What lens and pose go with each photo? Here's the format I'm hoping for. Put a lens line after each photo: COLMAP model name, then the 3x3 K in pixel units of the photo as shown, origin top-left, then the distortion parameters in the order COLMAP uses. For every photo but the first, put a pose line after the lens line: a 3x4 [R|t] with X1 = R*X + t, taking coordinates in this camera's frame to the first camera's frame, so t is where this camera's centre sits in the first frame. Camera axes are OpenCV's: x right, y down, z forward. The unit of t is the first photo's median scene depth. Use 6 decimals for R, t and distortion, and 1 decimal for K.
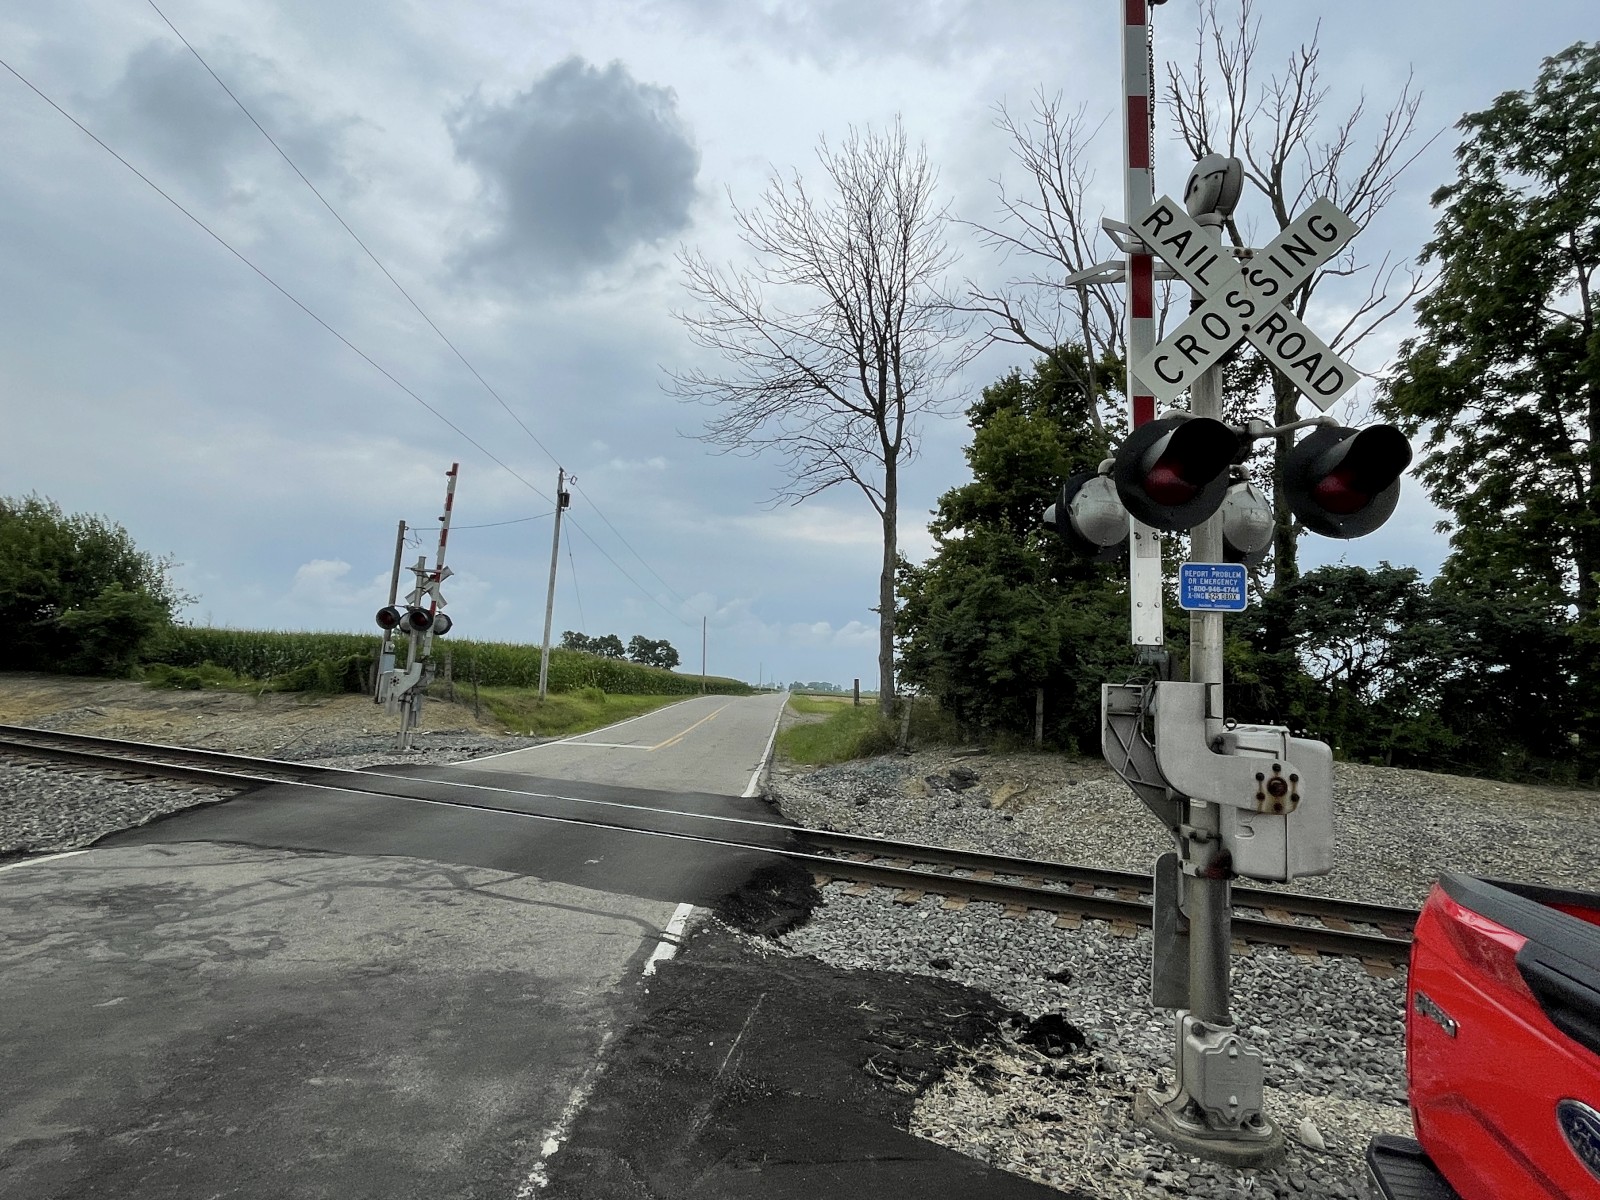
lens RADIAL K [[851.4, 0, 807.3], [0, 851.4, 600.2], [0, 0, 1]] dist [0.000281, -0.001834]
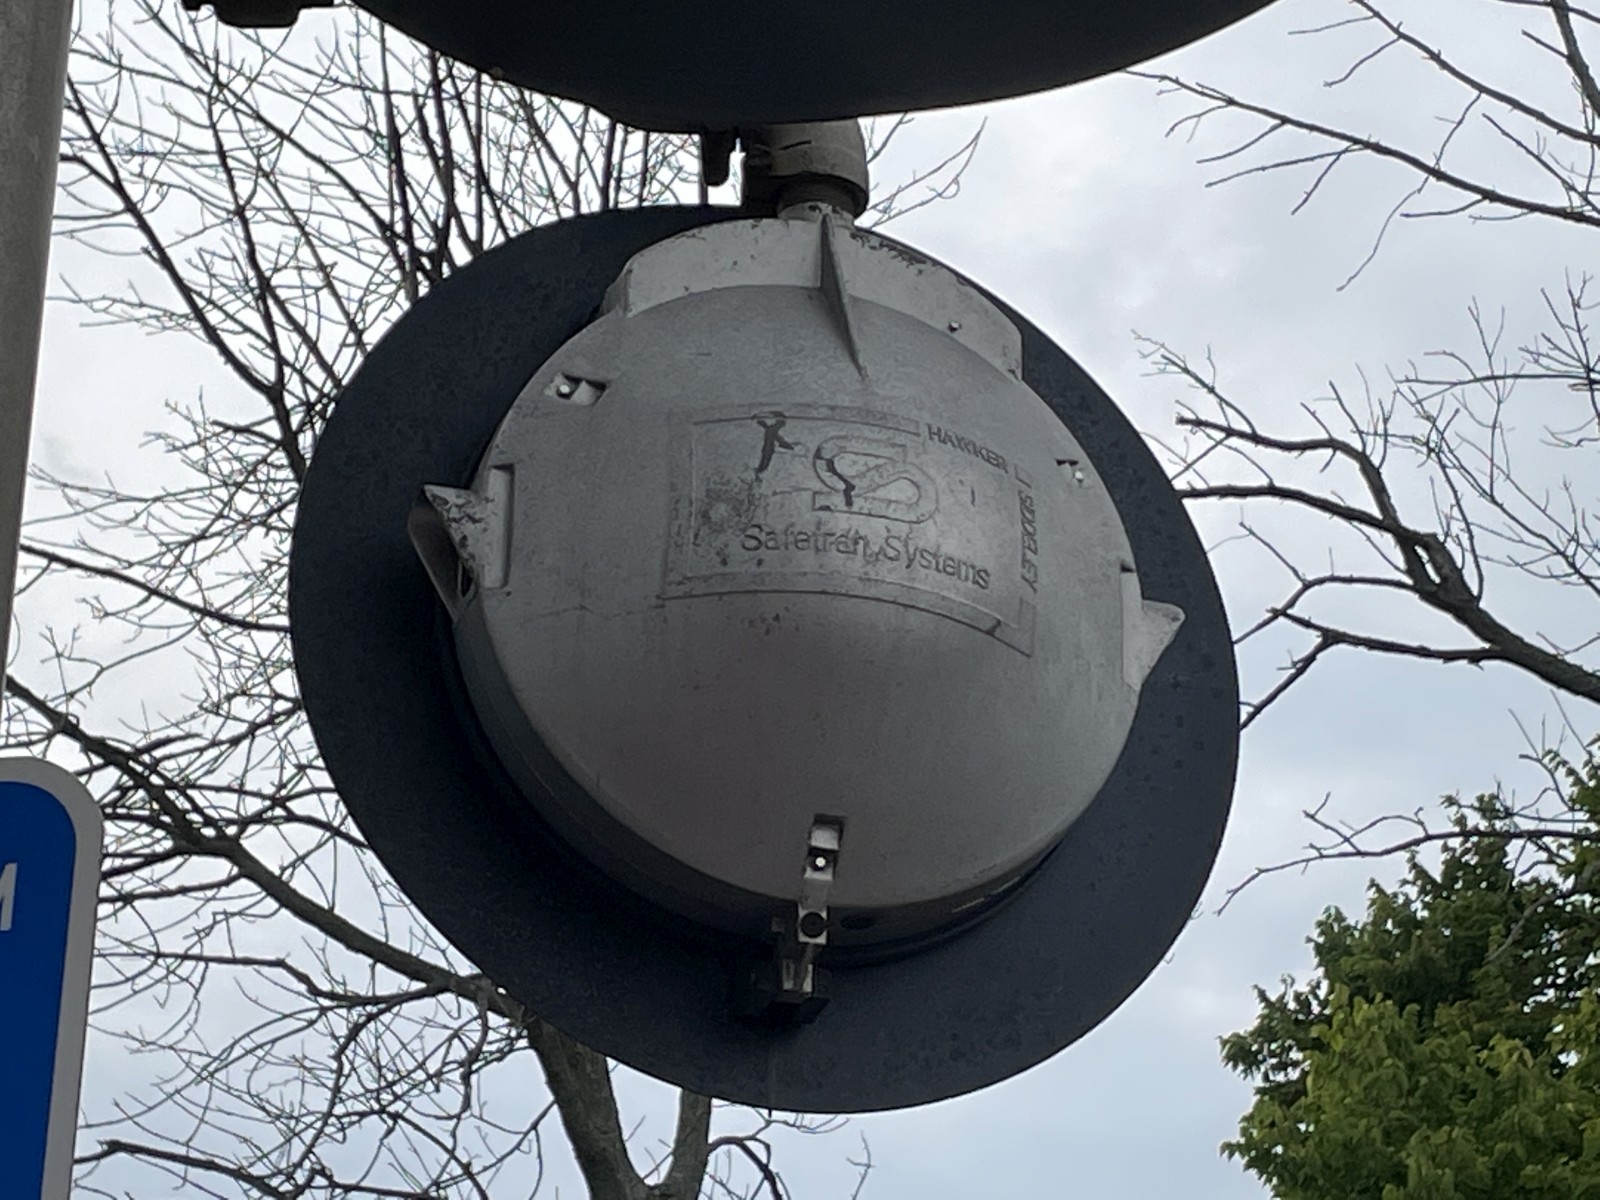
lens RADIAL K [[4513.5, 0, 800.0], [0, 4513.5, 600.0], [0, 0, 1]] dist [0.006847, -0.015928]
pose [[0.999072, -0.026587, 0.033897, 0.135770], [0.036488, 0.940525, -0.337760, 0.019845], [-0.022901, 0.338683, 0.940622, 0.148057]]
